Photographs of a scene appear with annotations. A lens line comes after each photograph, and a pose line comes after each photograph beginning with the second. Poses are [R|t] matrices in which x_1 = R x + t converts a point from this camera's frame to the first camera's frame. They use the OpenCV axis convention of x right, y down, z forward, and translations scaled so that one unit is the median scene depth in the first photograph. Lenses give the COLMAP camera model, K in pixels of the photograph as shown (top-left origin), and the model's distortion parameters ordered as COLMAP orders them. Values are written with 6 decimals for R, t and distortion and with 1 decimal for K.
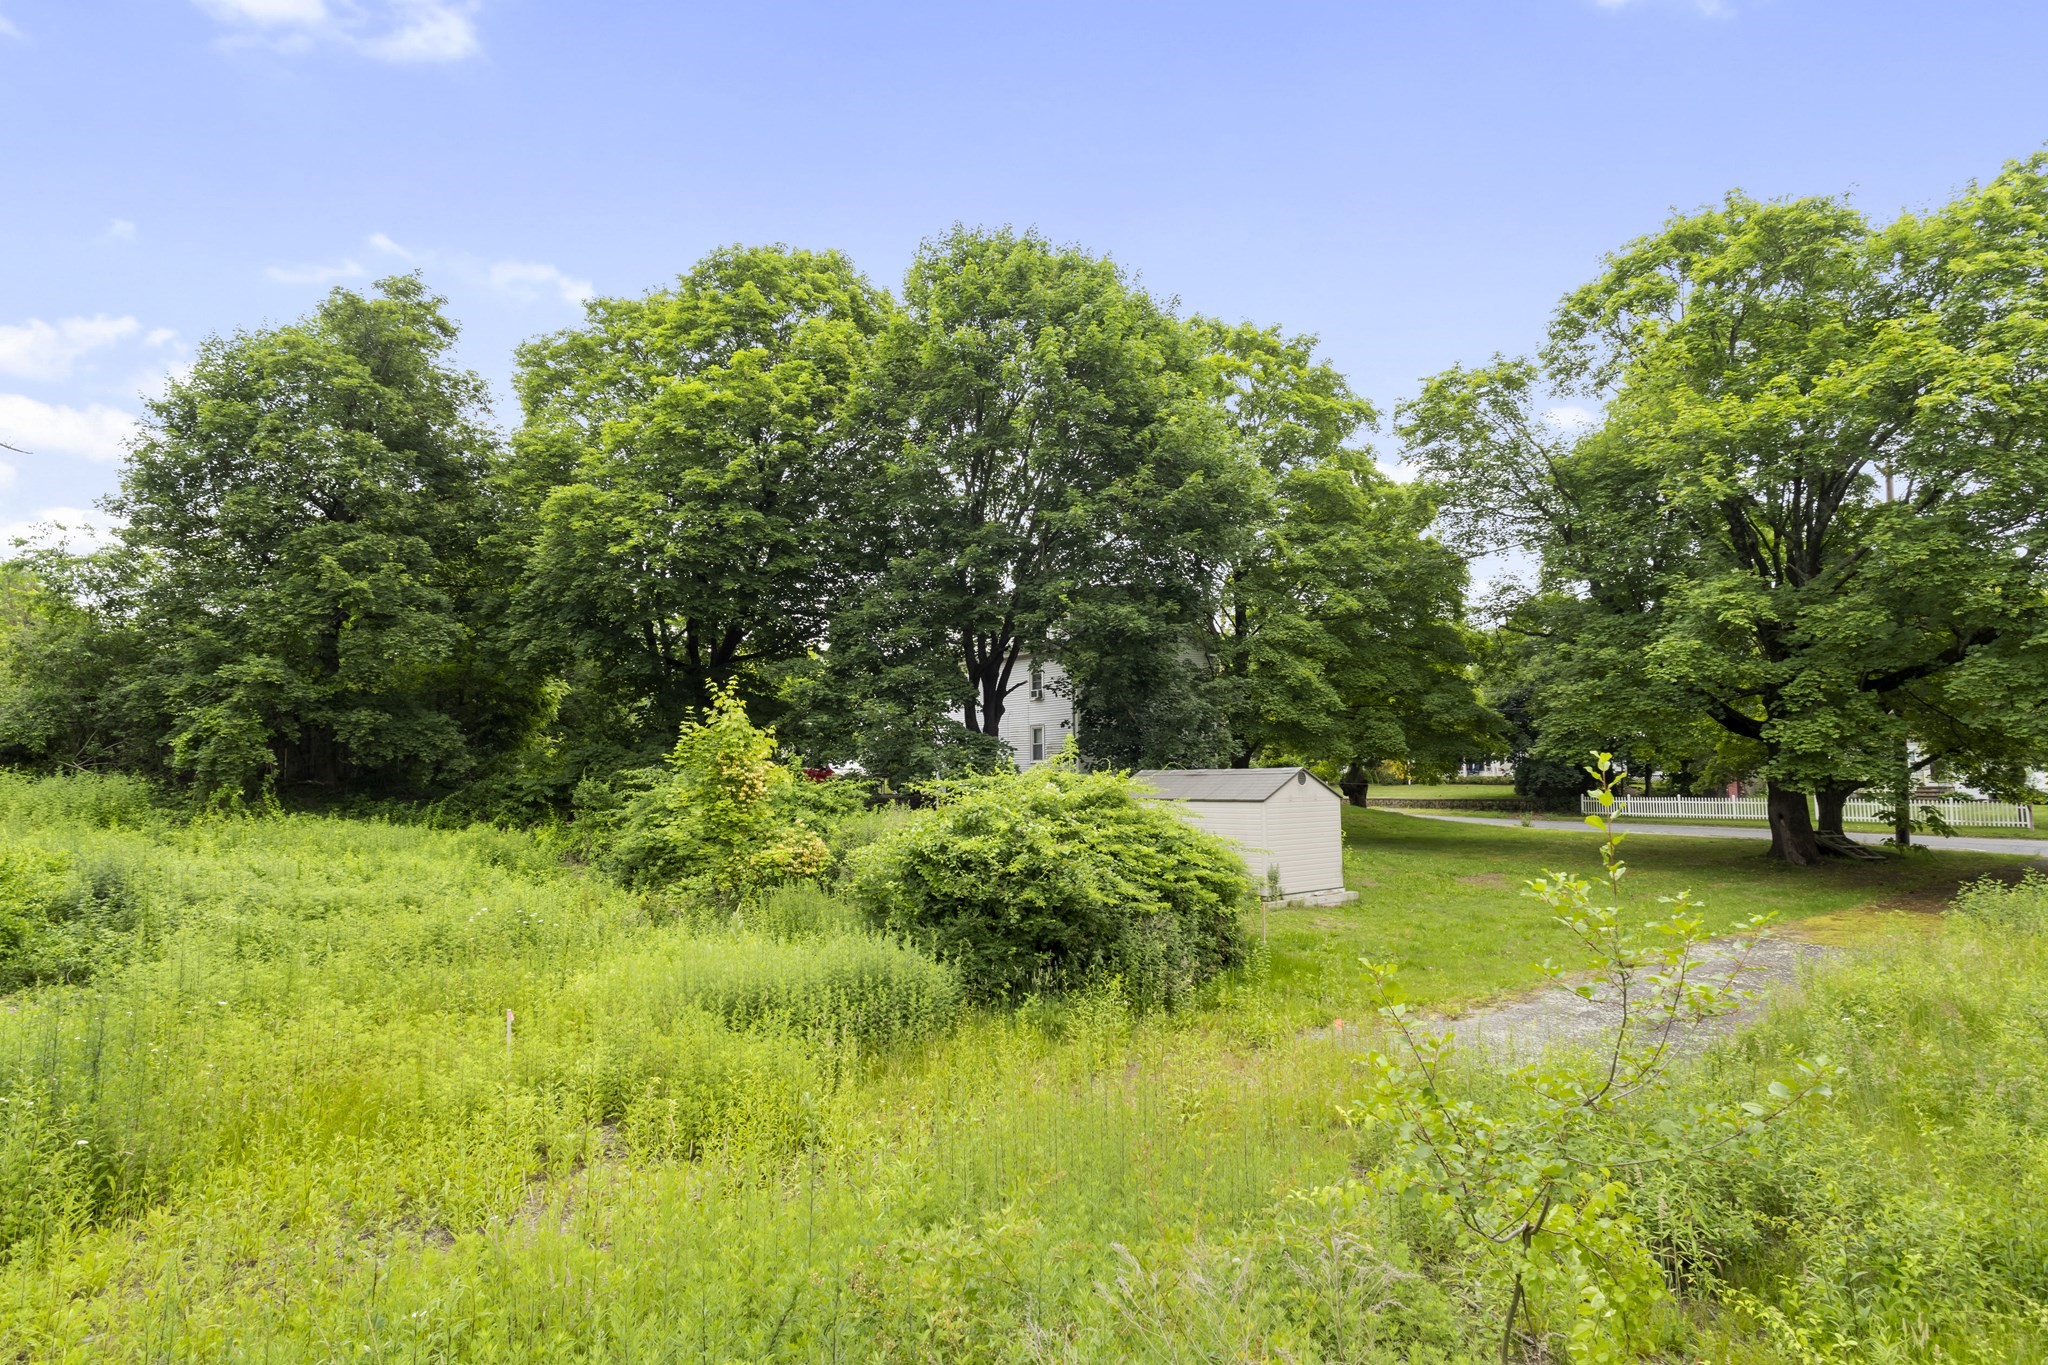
lens RADIAL K [[1053.3, 0, 1024.0], [0, 1053.3, 682.5], [0, 0, 1]] dist [-0.002356, -0.000511]
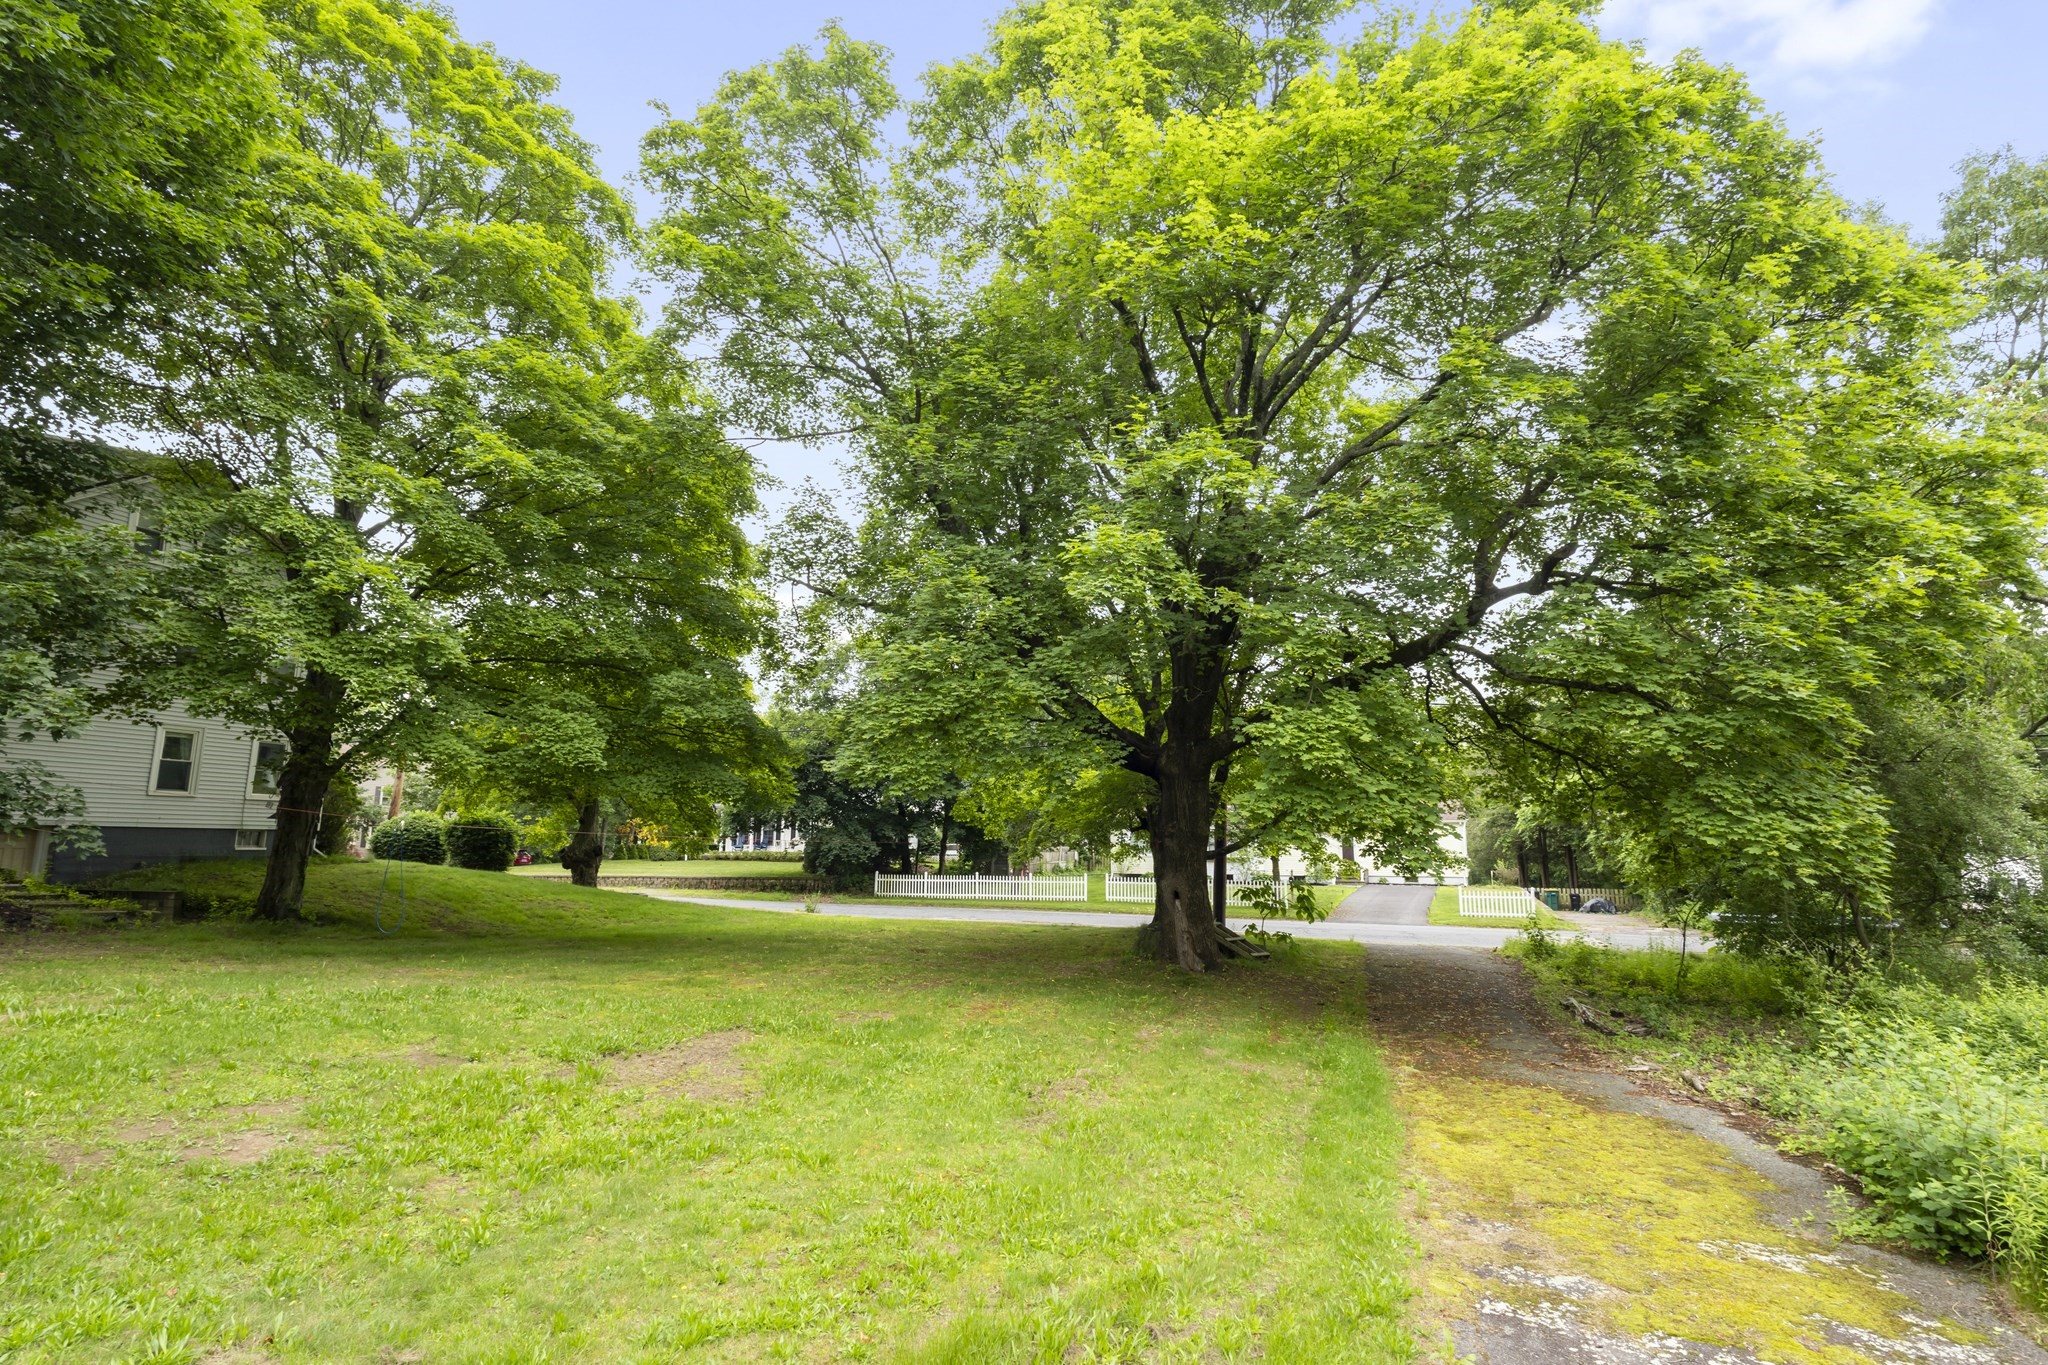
lens RADIAL K [[1009.2, 0, 1024.0], [0, 1009.2, 682.5], [0, 0, 1]] dist [-0.000301, -0.000242]
pose [[0.801273, 0.120890, 0.585958, 0.148127], [-0.069795, 0.991574, -0.109131, 0.039876], [-0.594213, 0.046547, 0.802959, 0.305213]]
